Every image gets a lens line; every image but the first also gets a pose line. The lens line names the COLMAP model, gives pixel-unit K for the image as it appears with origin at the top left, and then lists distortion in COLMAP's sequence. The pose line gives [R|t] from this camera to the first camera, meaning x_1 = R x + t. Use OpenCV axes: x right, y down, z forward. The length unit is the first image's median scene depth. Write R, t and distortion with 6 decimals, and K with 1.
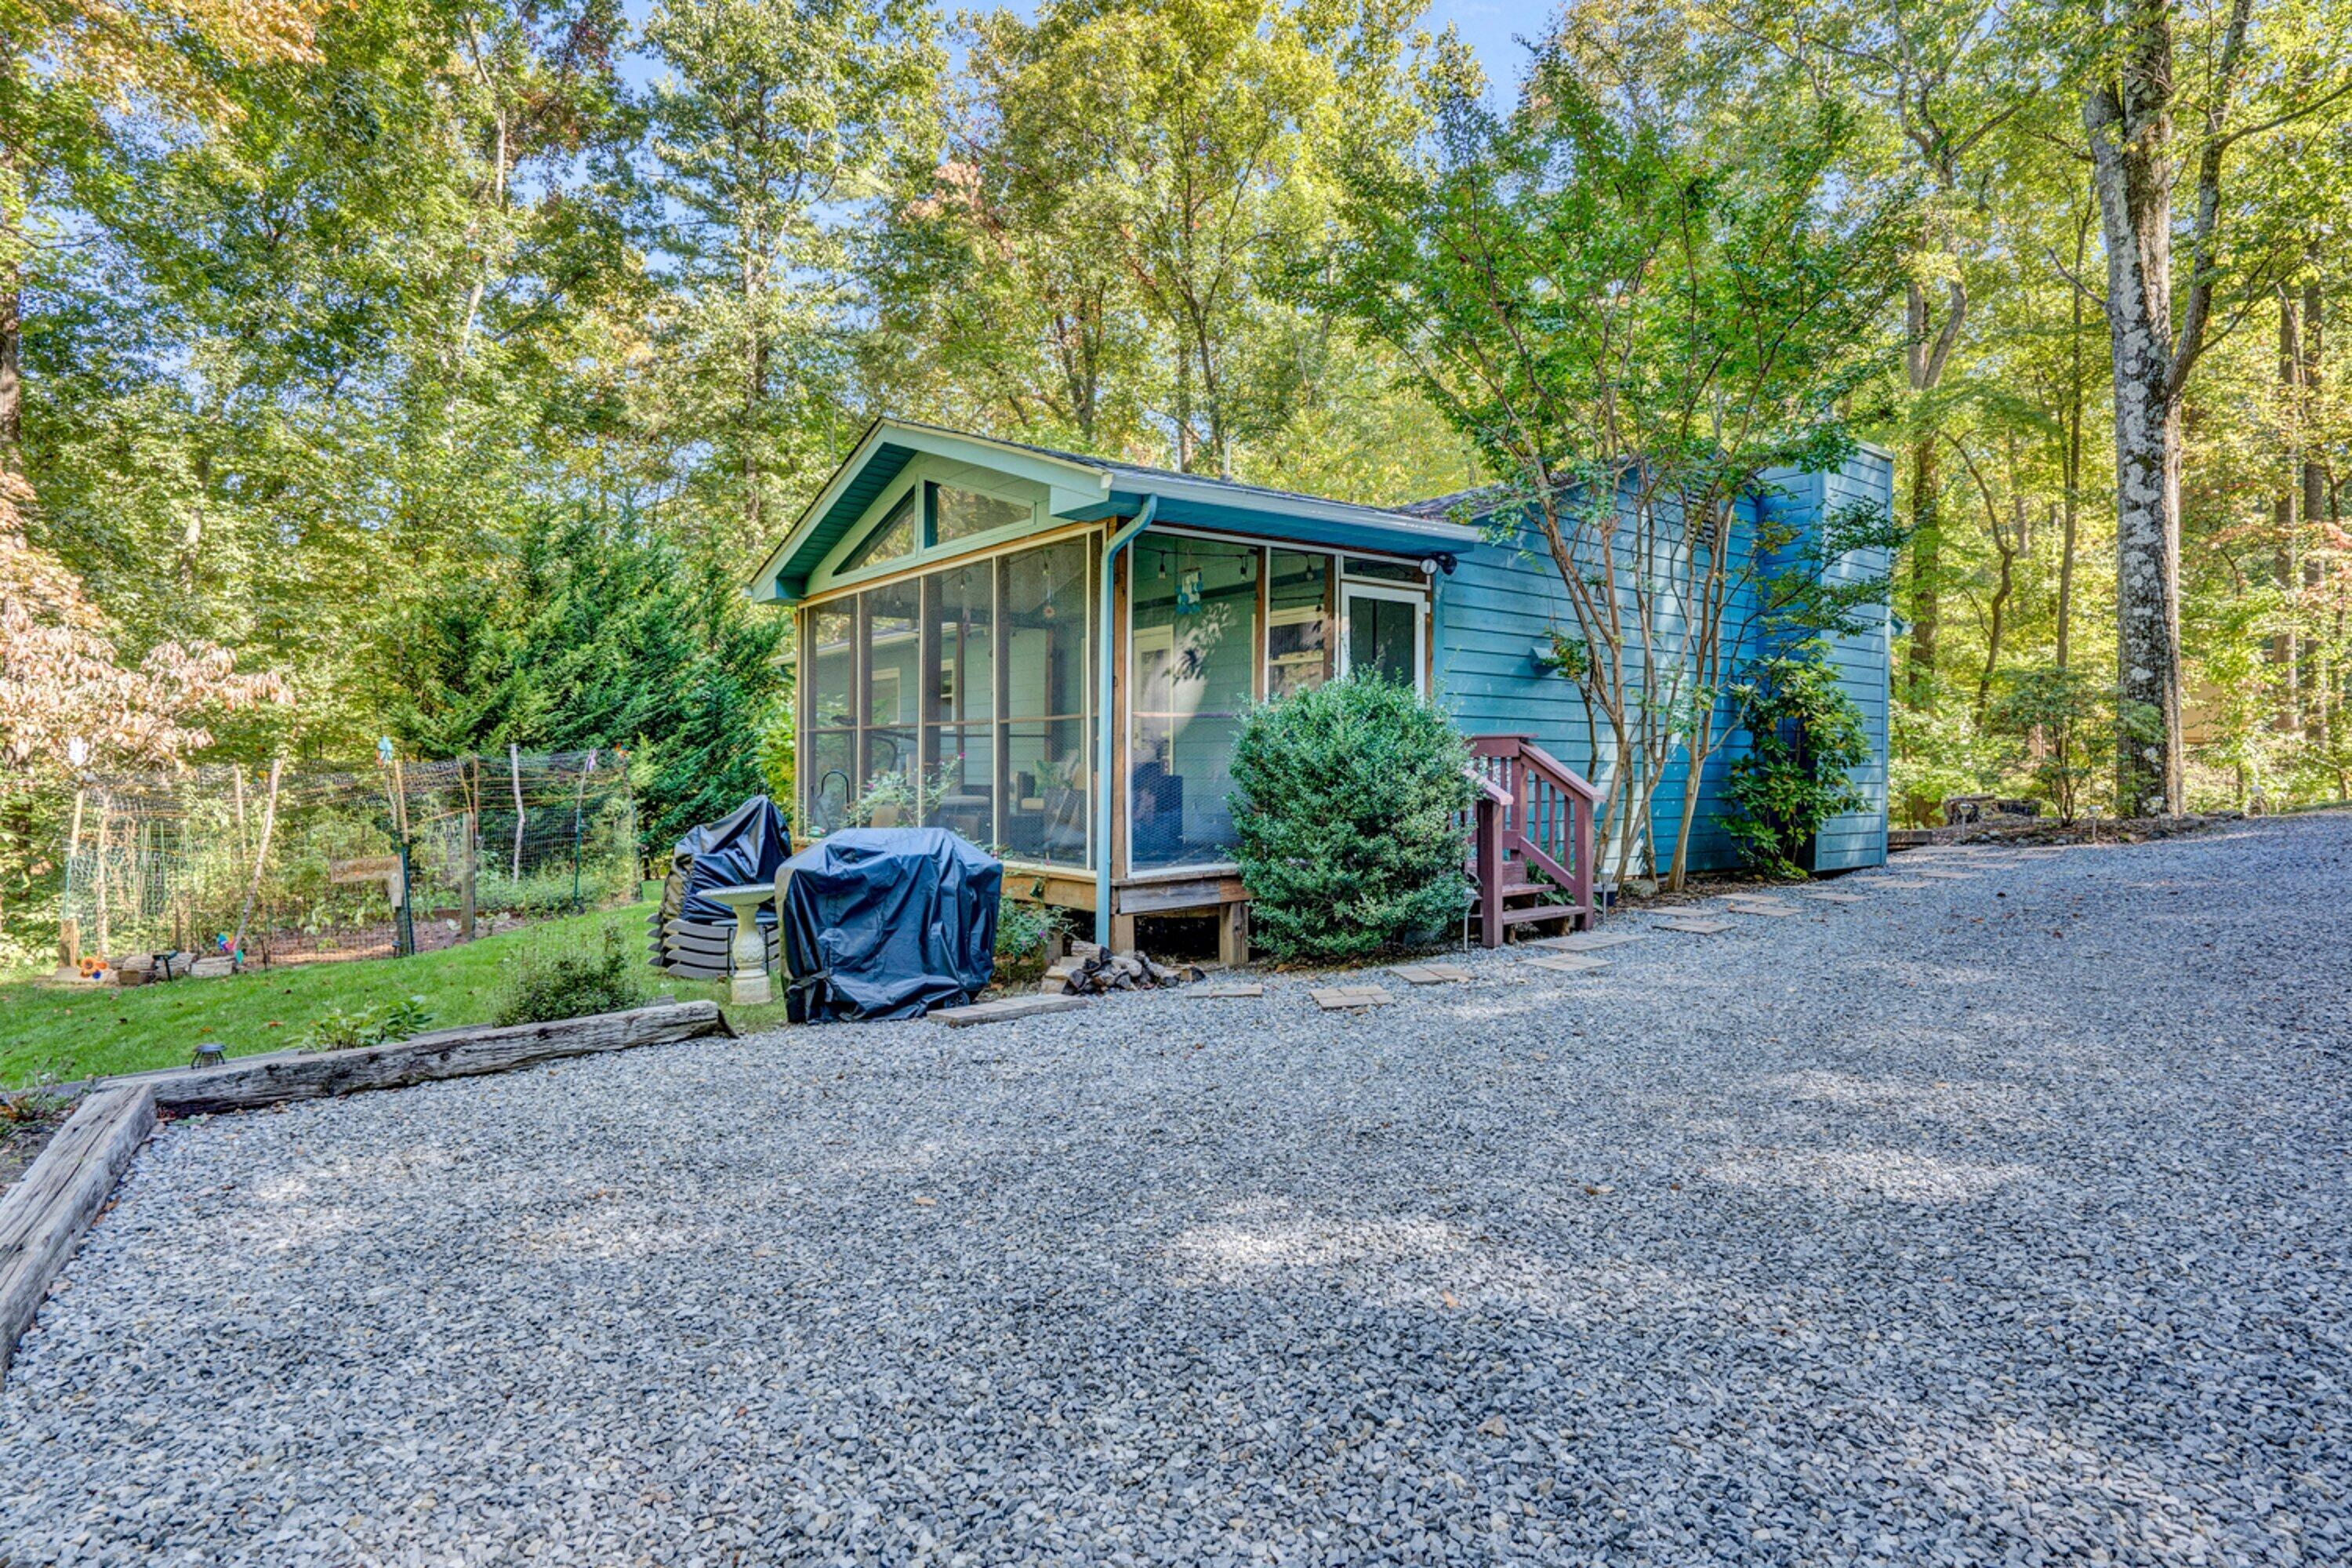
lens RADIAL K [[1226.1, 0, 1174.3], [0, 1226.1, 777.6], [0, 0, 1]] dist [0.003345, 0.000649]
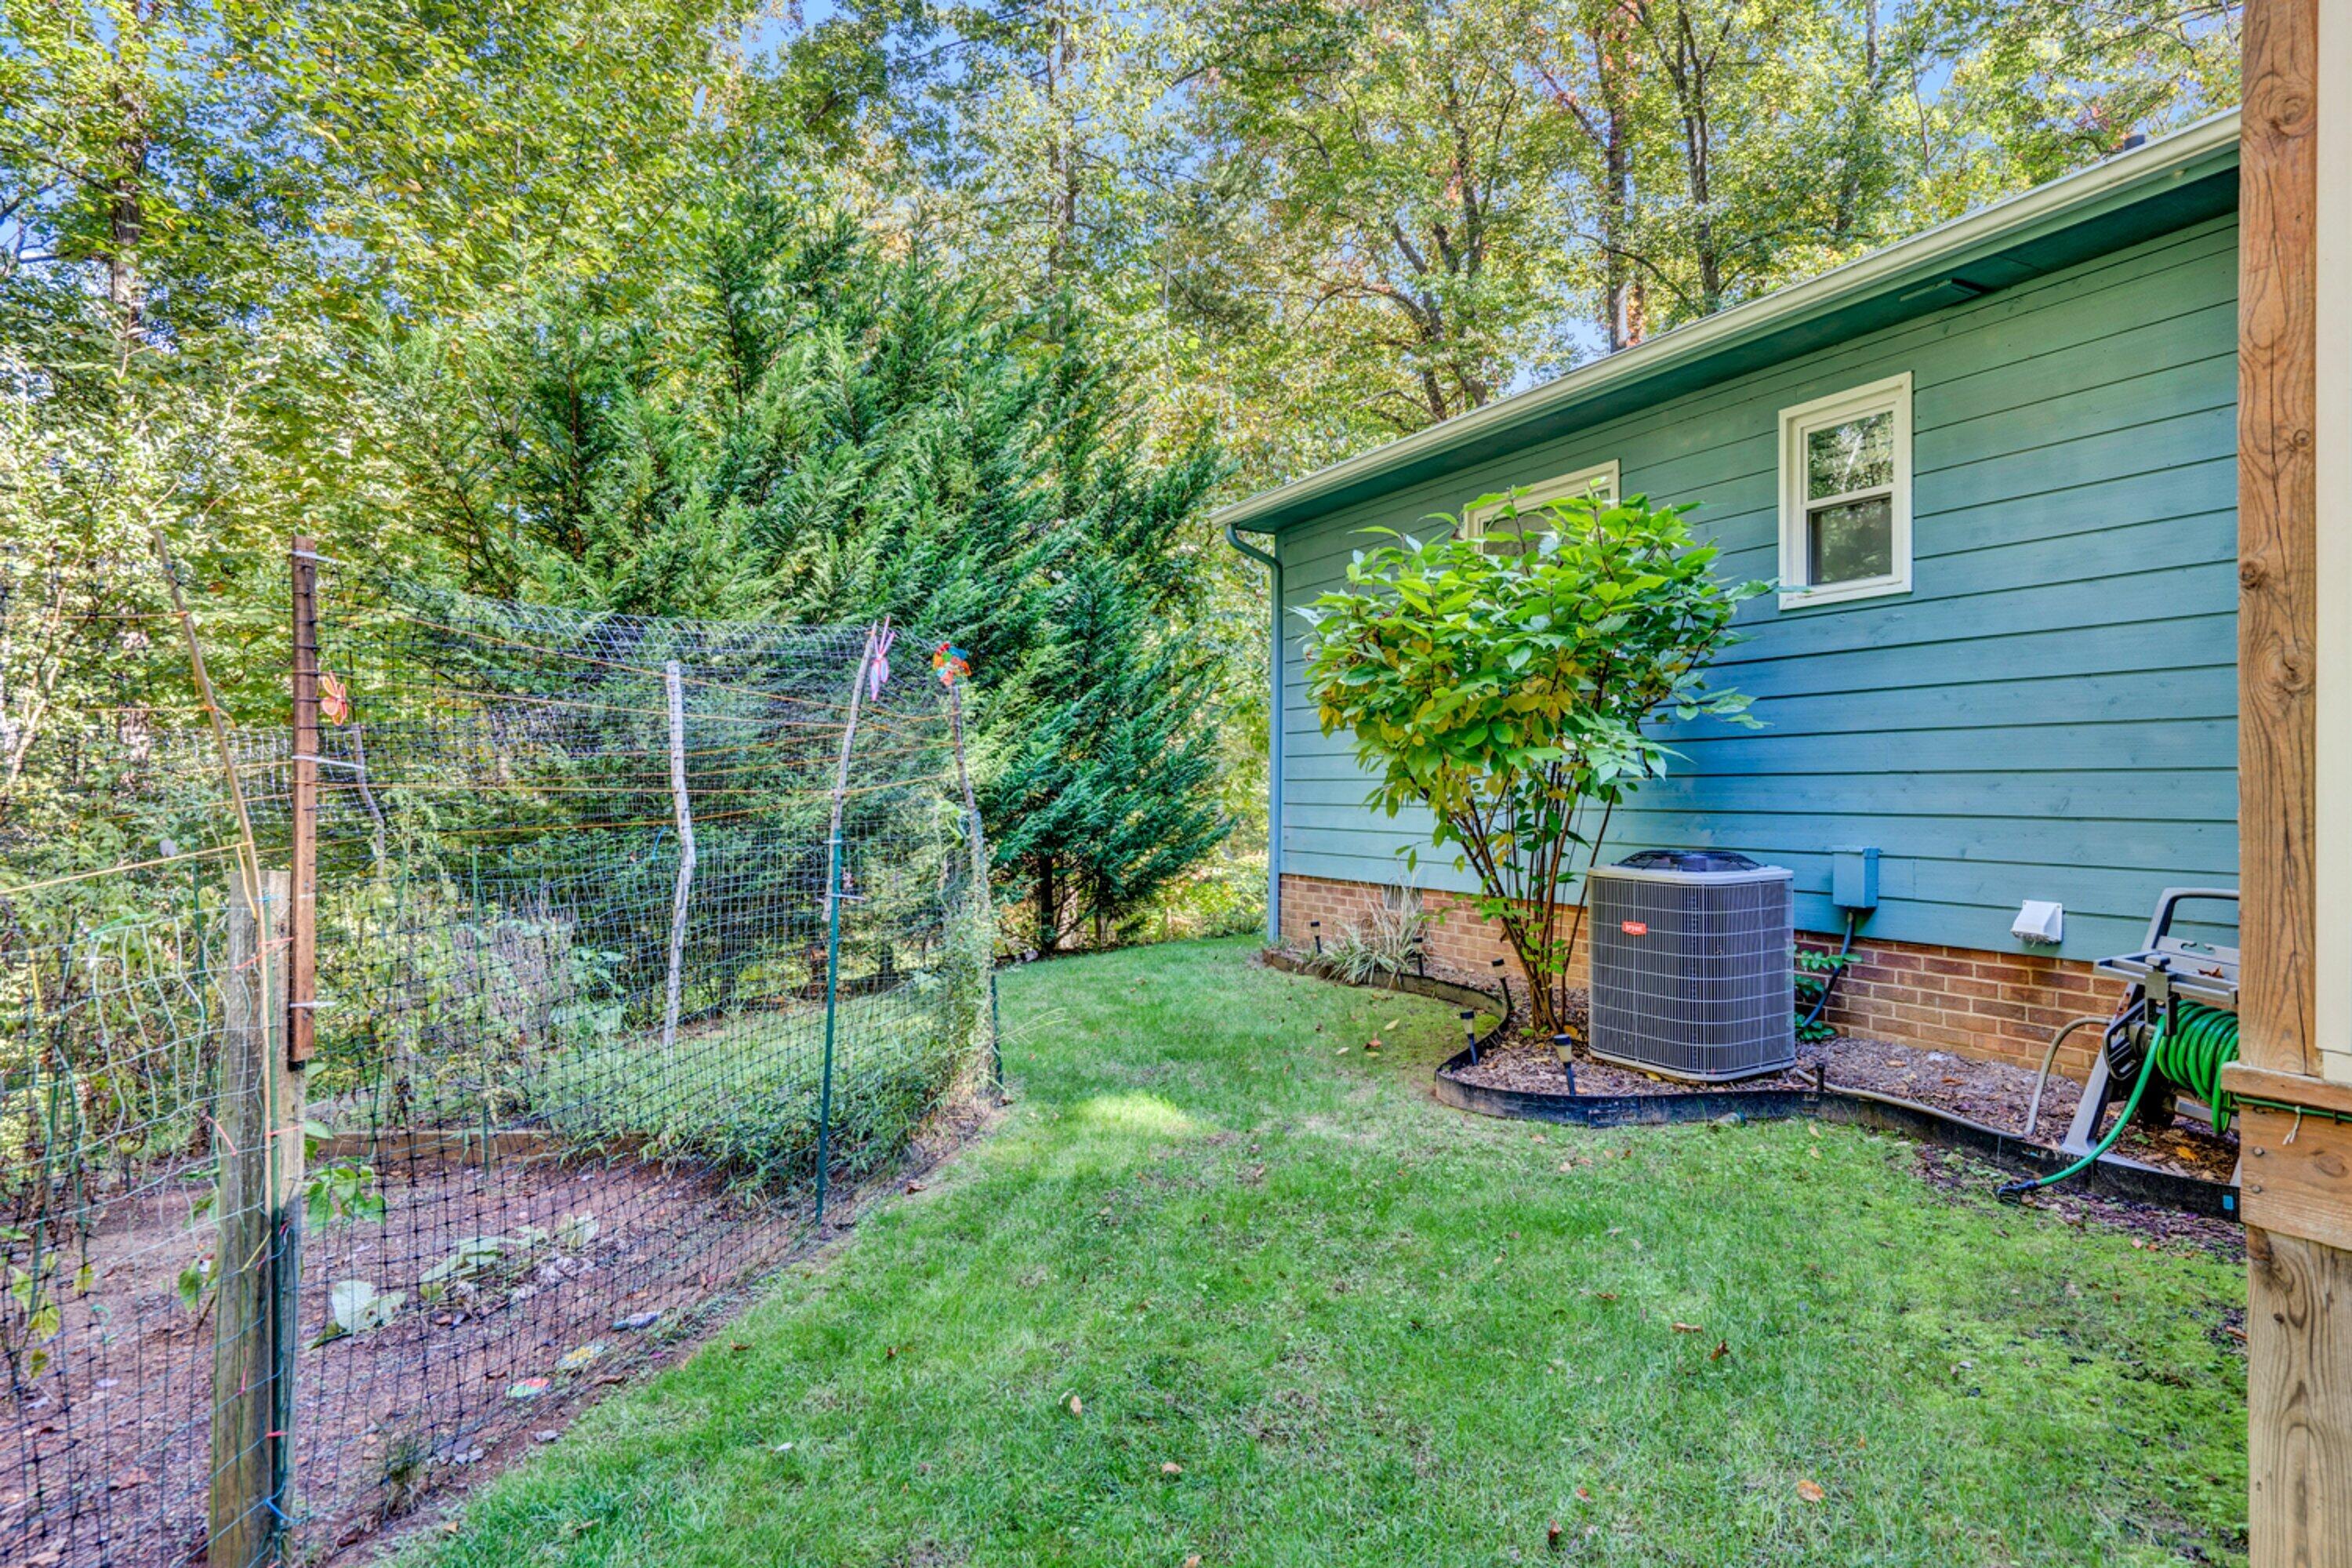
lens RADIAL K [[1226.1, 0, 1183.3], [0, 1226.1, 789.6], [0, 0, 1]] dist [0.003345, 0.000649]
pose [[0.984518, -0.007111, -0.175139, -0.273512], [0.006268, 0.999966, -0.005370, 0.014495], [0.175171, 0.004189, 0.984529, 0.565971]]
